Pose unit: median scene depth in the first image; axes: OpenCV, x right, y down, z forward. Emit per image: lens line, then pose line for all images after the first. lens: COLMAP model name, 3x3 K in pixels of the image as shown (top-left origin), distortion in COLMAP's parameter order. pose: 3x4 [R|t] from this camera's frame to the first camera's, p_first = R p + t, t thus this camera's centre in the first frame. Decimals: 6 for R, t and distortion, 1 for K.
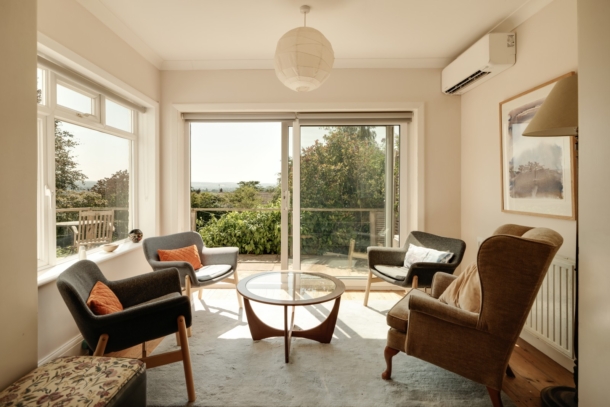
lens RADIAL K [[292.2, 0, 304.5], [0, 292.2, 188.1], [0, 0, 1]] dist [0.001308, 0.000097]
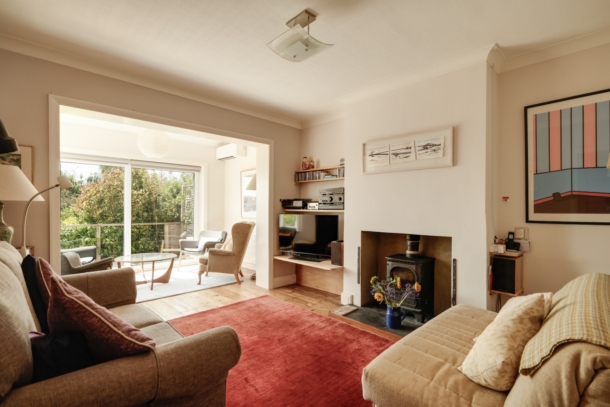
lens RADIAL K [[285.0, 0, 305.0], [0, 285.0, 203.5], [0, 0, 1]] dist [0.001204, 0.000059]
pose [[0.709099, 0.011248, 0.705019, -0.504023], [-0.000186, 0.999876, -0.015765, -0.000206], [-0.705109, 0.011048, 0.709013, -0.862377]]
